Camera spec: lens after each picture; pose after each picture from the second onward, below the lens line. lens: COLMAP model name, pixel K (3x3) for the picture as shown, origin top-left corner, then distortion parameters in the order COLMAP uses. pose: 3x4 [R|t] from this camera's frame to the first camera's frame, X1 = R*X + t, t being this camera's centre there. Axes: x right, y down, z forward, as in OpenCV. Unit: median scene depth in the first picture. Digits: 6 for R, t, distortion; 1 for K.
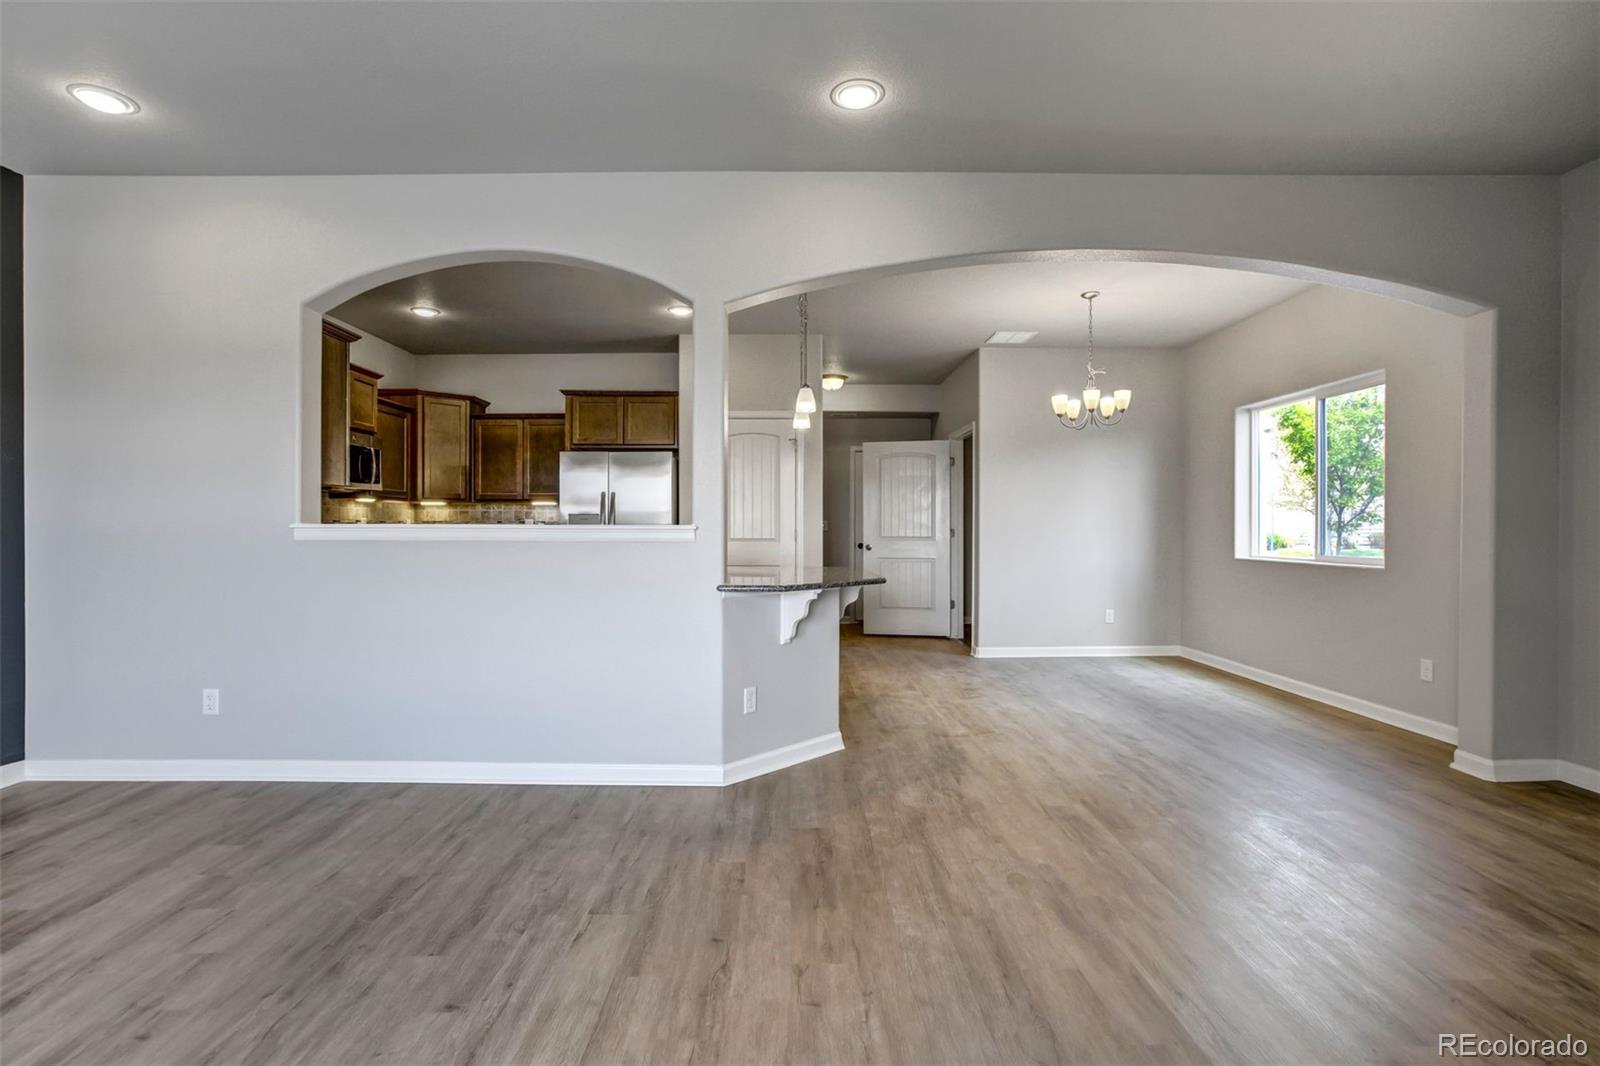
lens RADIAL K [[761.4, 0, 789.5], [0, 761.4, 527.9], [0, 0, 1]] dist [-0.028469, 0.001725]
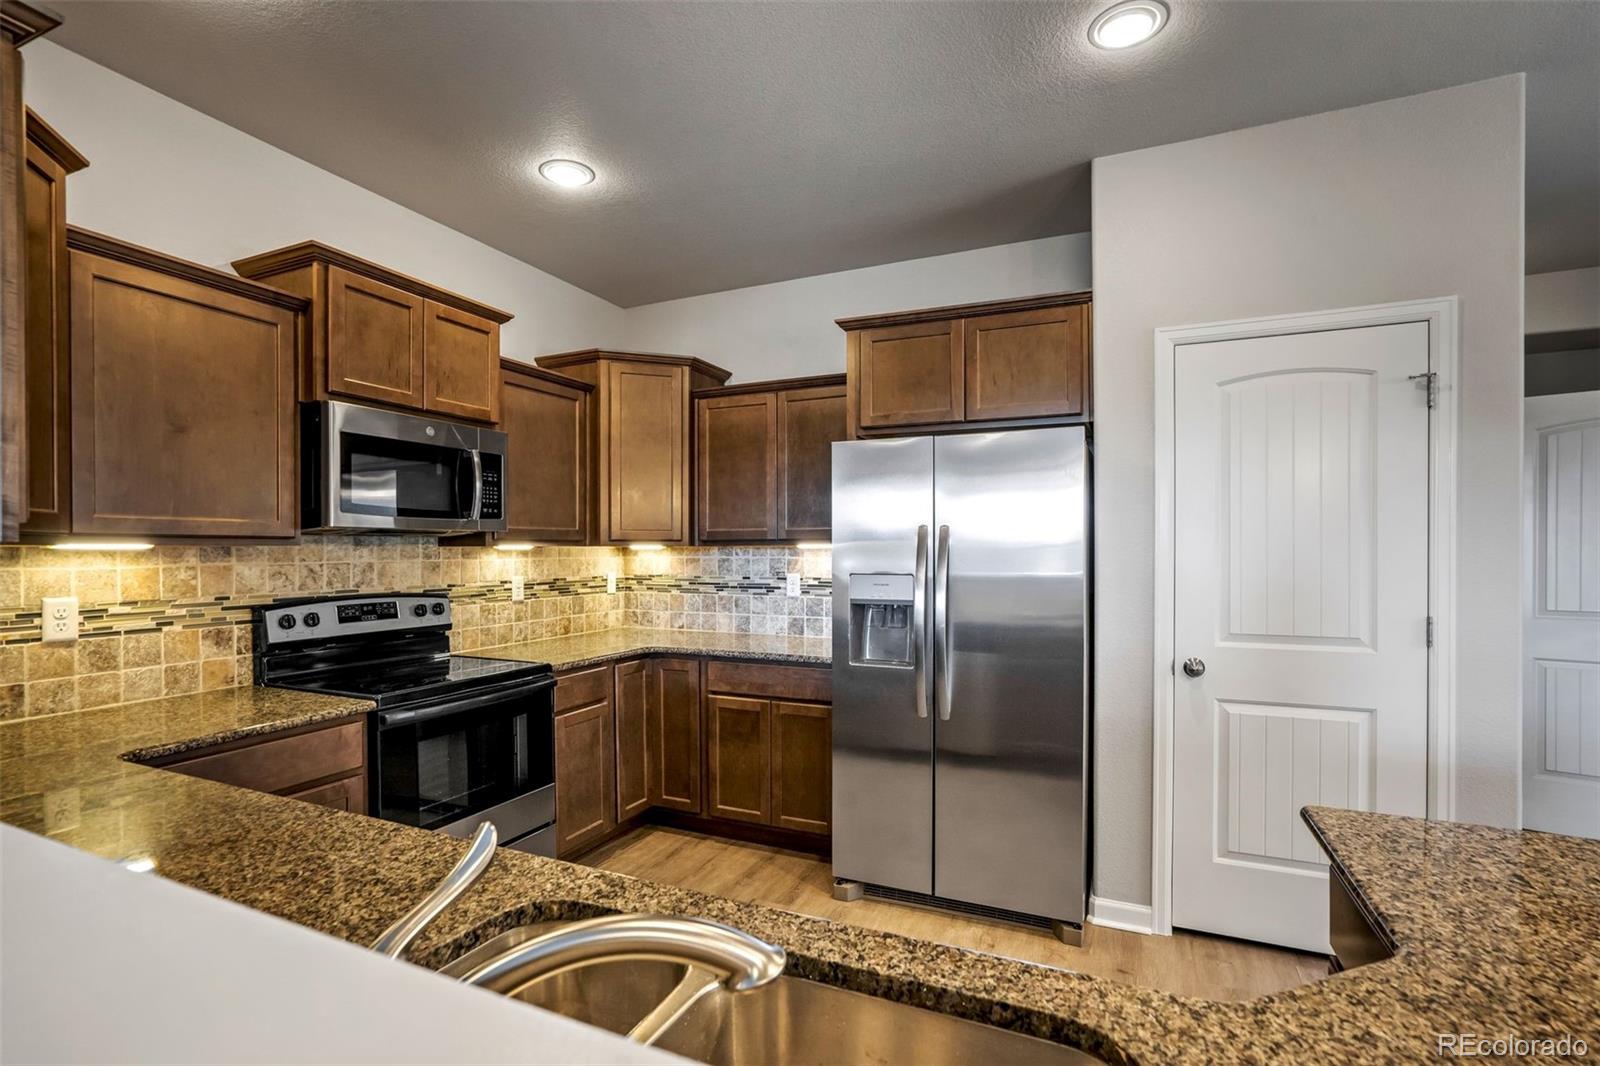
lens RADIAL K [[747.3, 0, 781.6], [0, 747.3, 557.6], [0, 0, 1]] dist [-0.042843, 0.019013]
pose [[0.907737, 0.001848, -0.419536, -0.146287], [0.002904, 0.999939, 0.010688, -0.036123], [0.419530, -0.010920, 0.907676, 0.610141]]
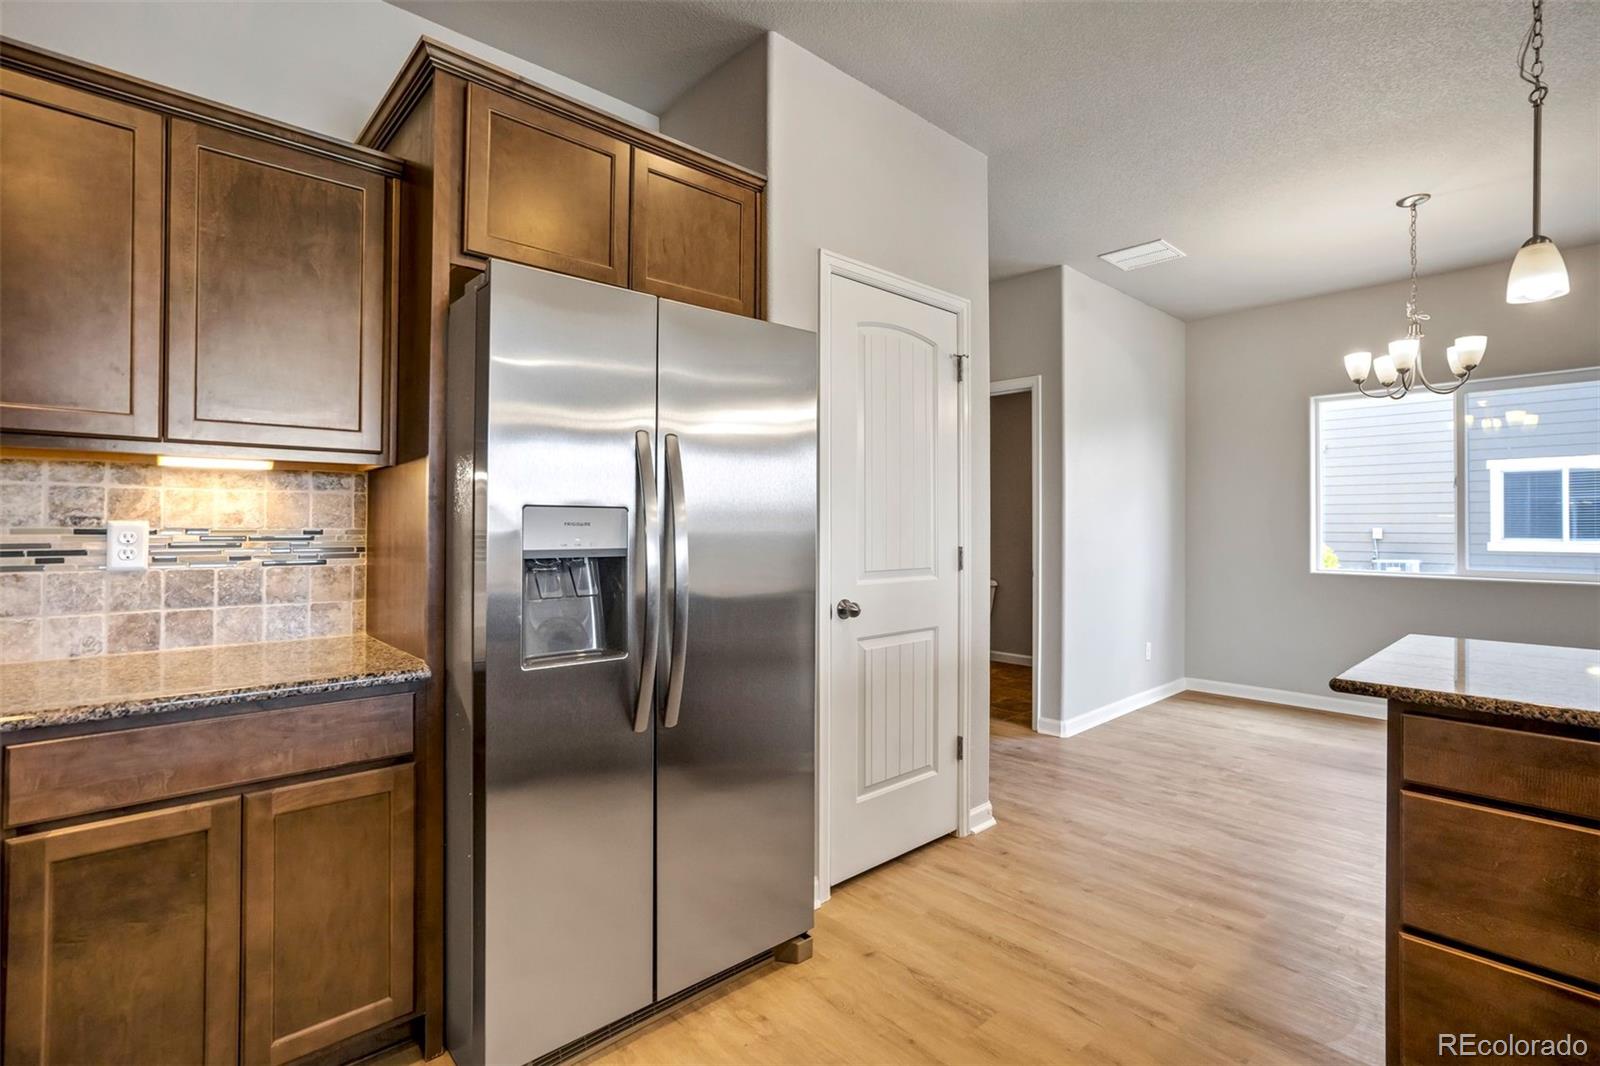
lens RADIAL K [[747.3, 0, 789.0], [0, 747.3, 520.3], [0, 0, 1]] dist [-0.042843, 0.019013]
pose [[0.745814, 0.007618, 0.666111, -0.427718], [-0.003040, 0.999963, -0.008033, -0.012112], [-0.666148, 0.003966, 0.745809, 0.817921]]
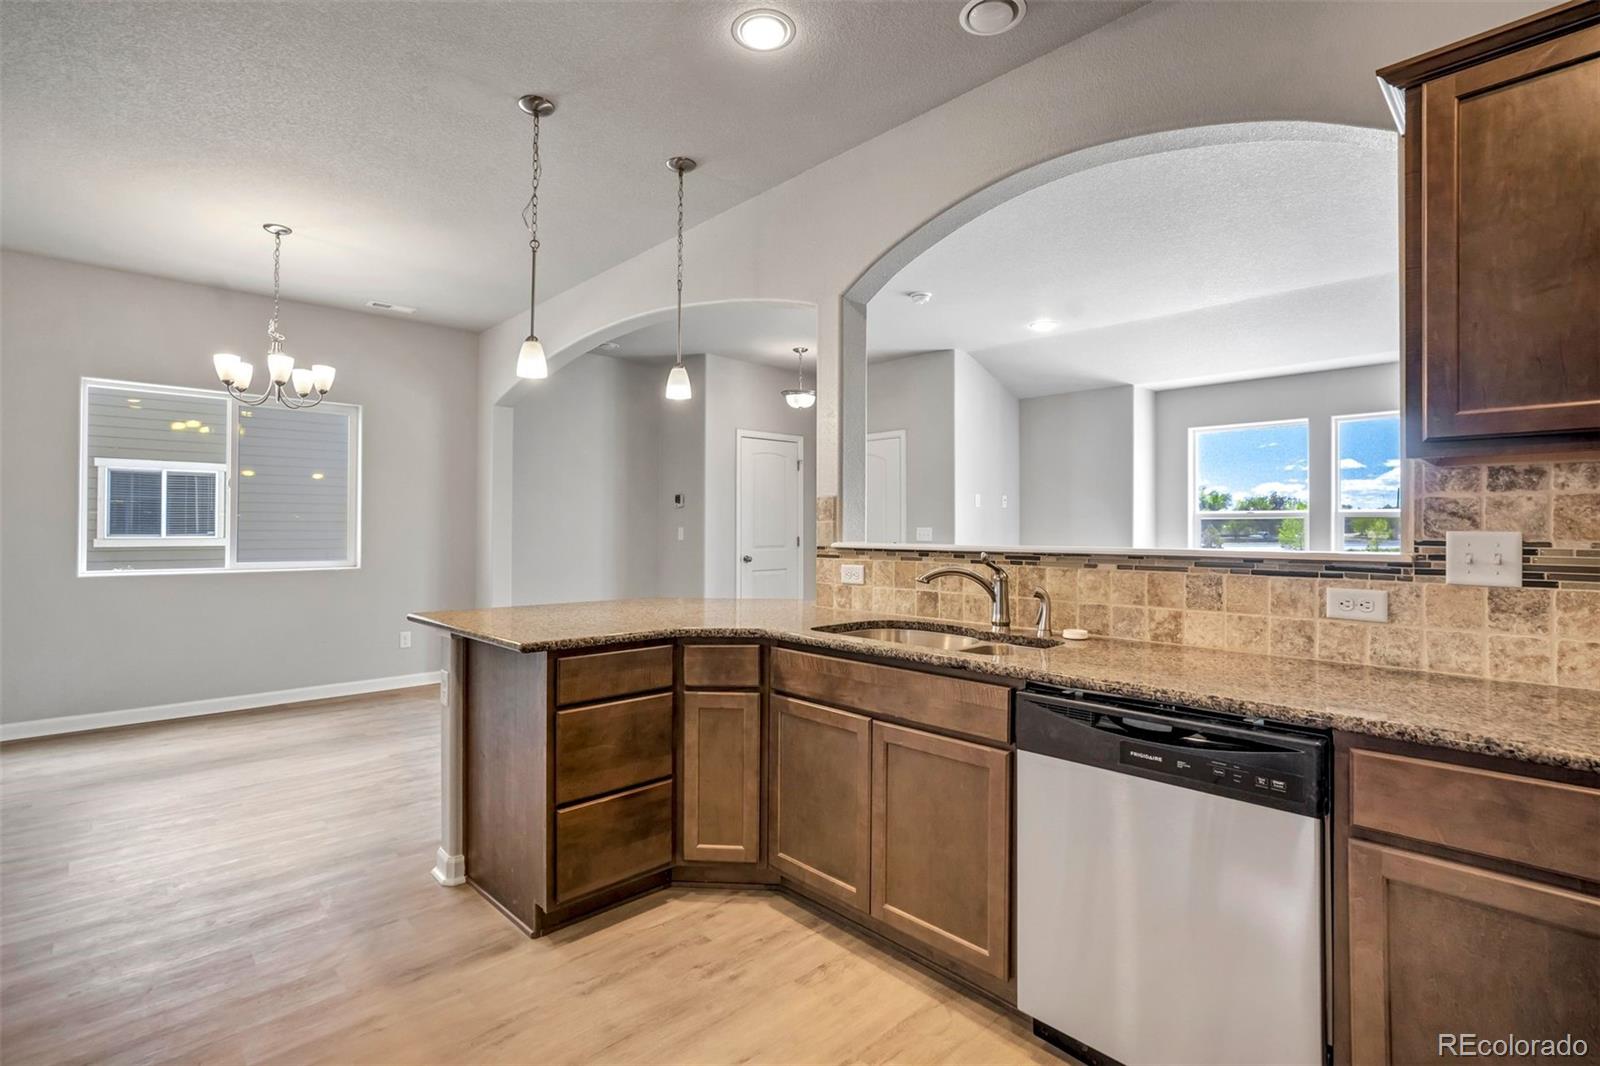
lens RADIAL K [[747.3, 0, 784.0], [0, 747.3, 522.8], [0, 0, 1]] dist [-0.042843, 0.019013]
pose [[-0.680317, 0.001371, 0.732917, -0.446638], [-0.004355, 0.999973, -0.005913, -0.013427], [-0.732905, -0.007215, -0.680293, 1.040037]]
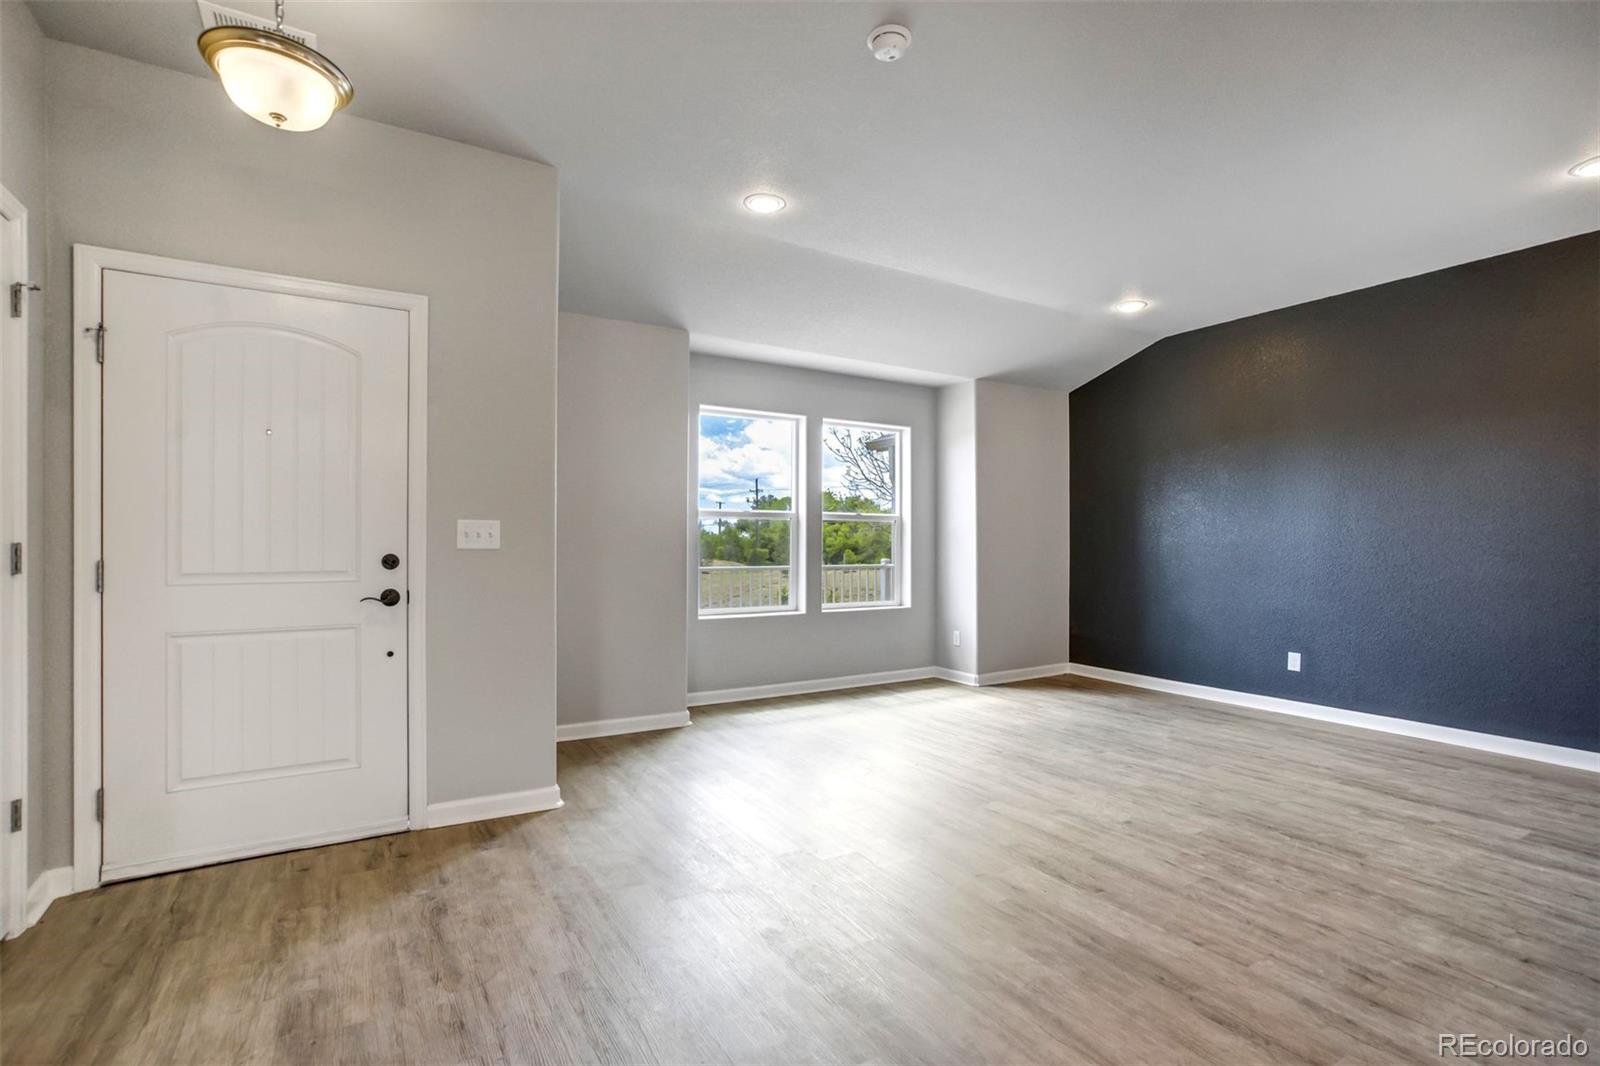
lens RADIAL K [[747.3, 0, 793.9], [0, 747.3, 544.7], [0, 0, 1]] dist [-0.042843, 0.019013]
pose [[-0.853688, -0.002024, -0.520781, 0.348117], [-0.005326, 0.999974, 0.004845, 0.000392], [0.520758, 0.006910, -0.853676, 0.658663]]
